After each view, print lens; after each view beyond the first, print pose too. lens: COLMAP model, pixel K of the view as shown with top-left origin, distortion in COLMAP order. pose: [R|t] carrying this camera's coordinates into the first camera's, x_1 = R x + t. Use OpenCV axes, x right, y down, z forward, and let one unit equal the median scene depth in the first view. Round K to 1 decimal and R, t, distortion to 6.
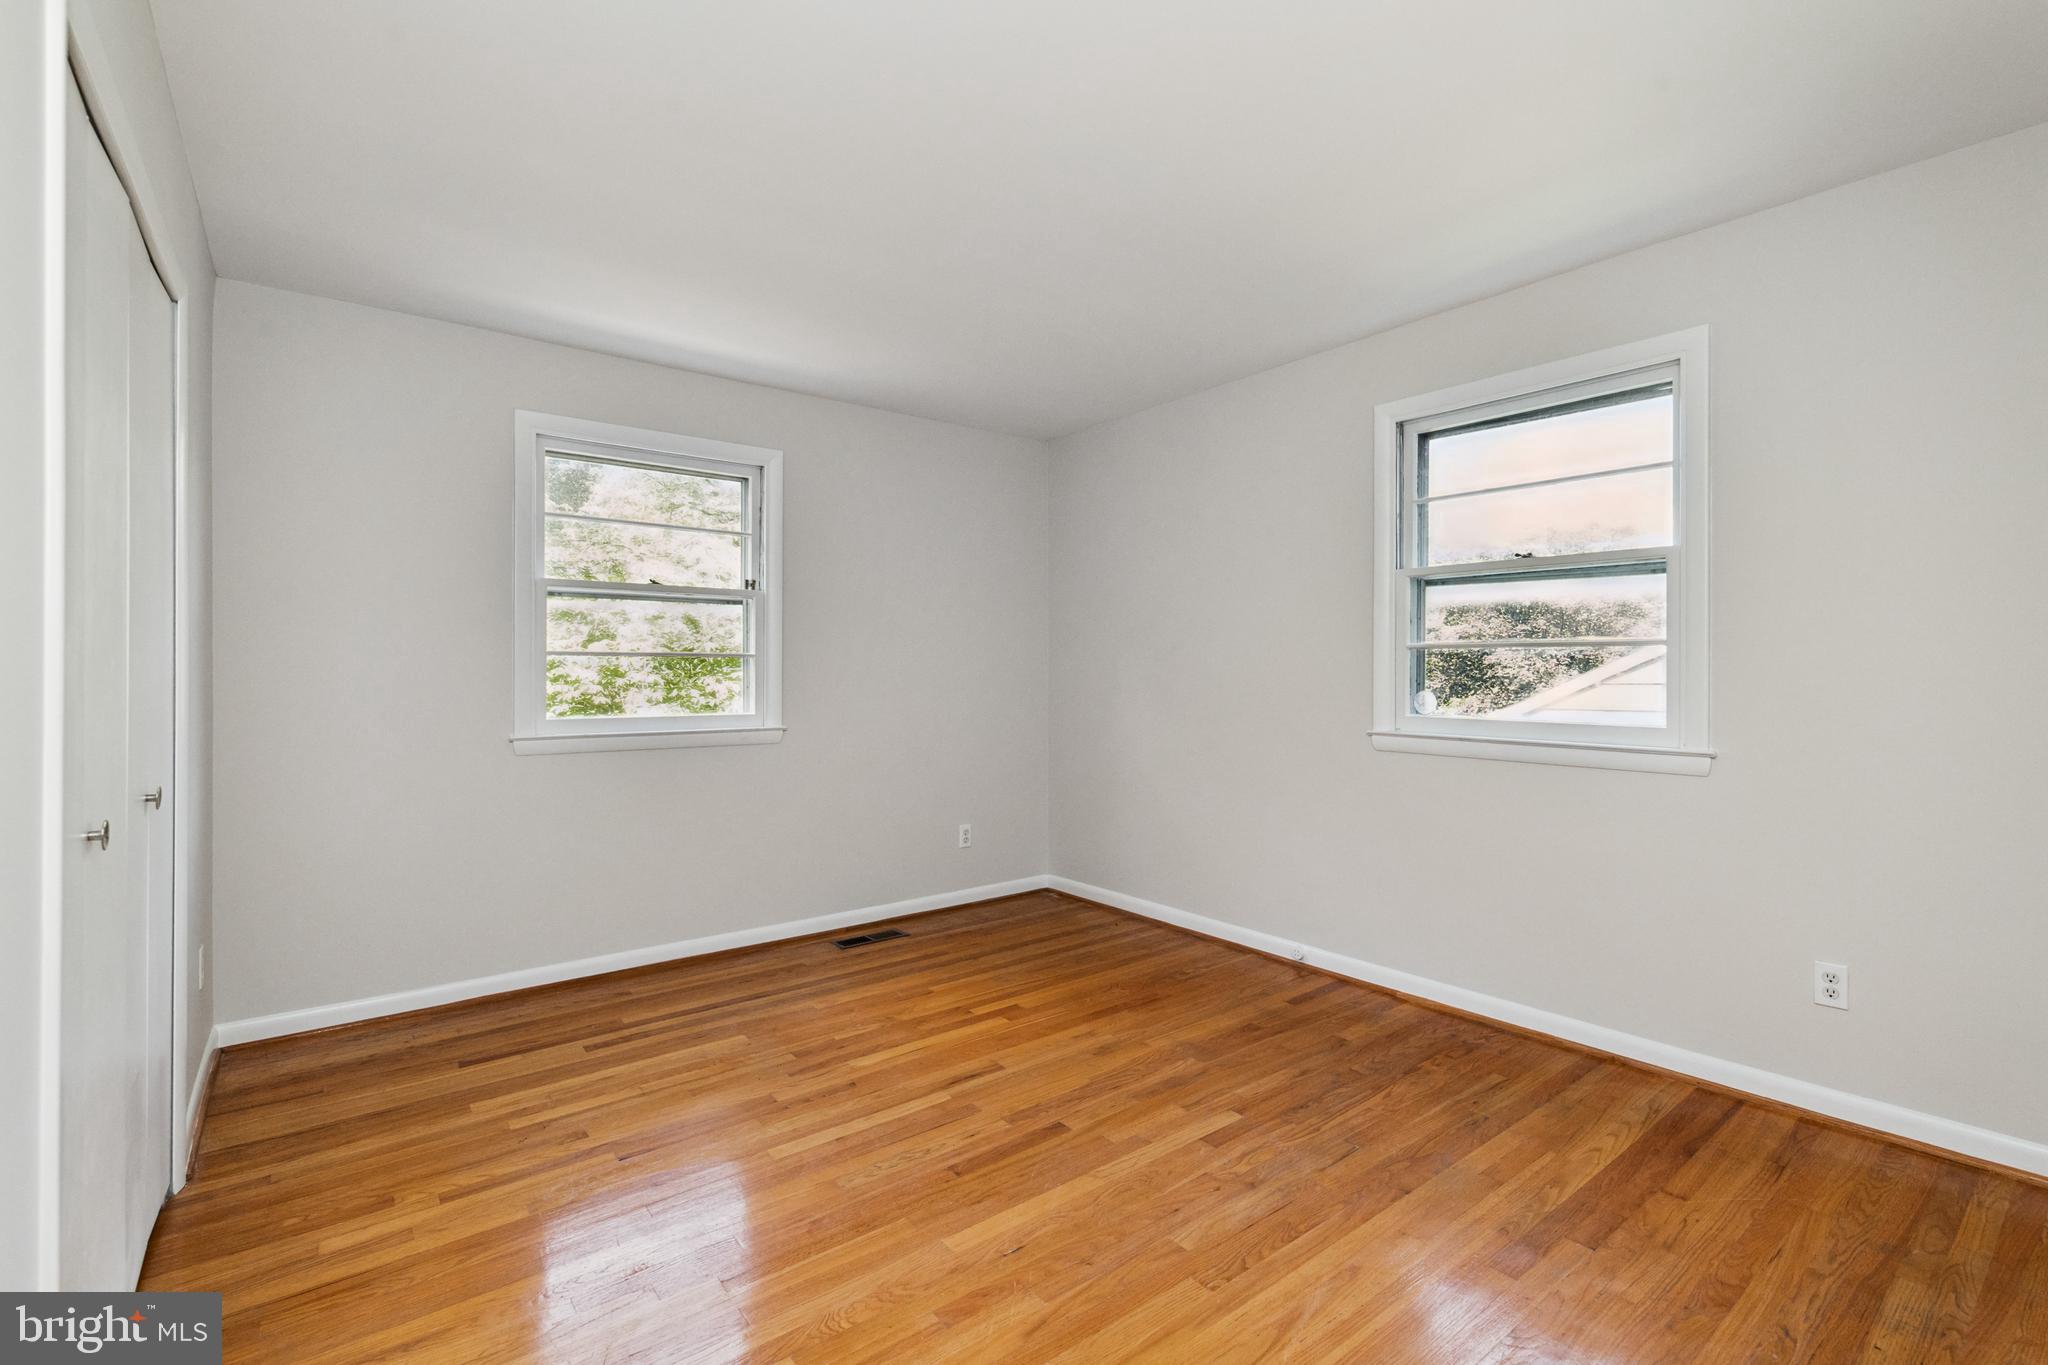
lens RADIAL K [[906.4, 0, 1028.0], [0, 906.4, 667.5], [0, 0, 1]] dist [0.016922, -0.012103]
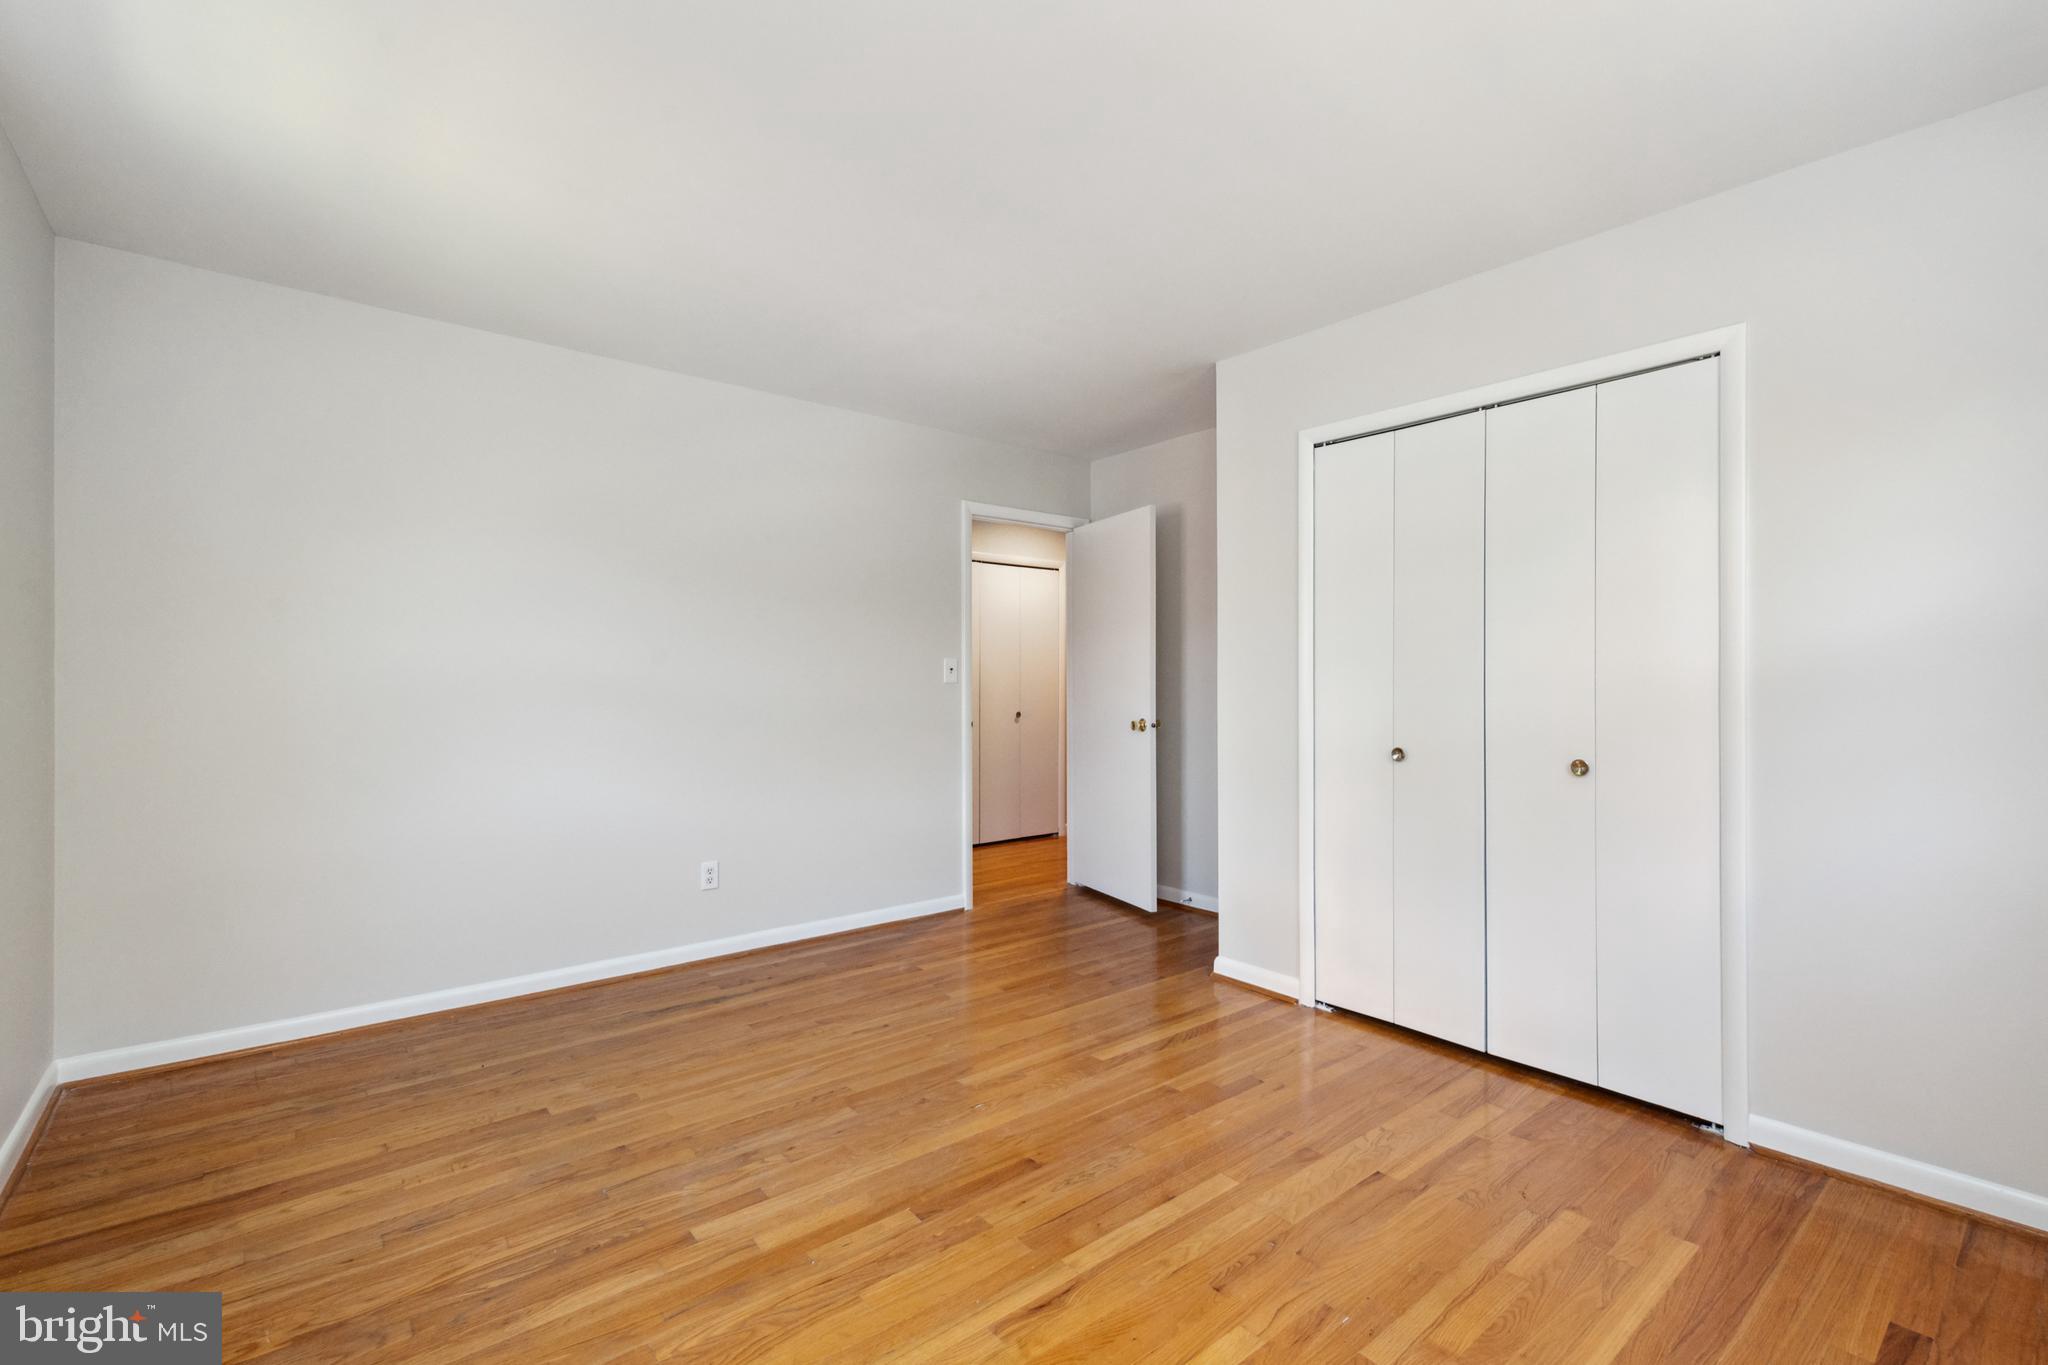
lens RADIAL K [[906.4, 0, 1028.0], [0, 906.4, 667.5], [0, 0, 1]] dist [0.016922, -0.012103]
pose [[-0.999297, -0.000643, -0.037491, -0.033524], [-0.000104, 0.999897, -0.014358, 0.010782], [0.037496, -0.014344, -0.999194, 1.975585]]
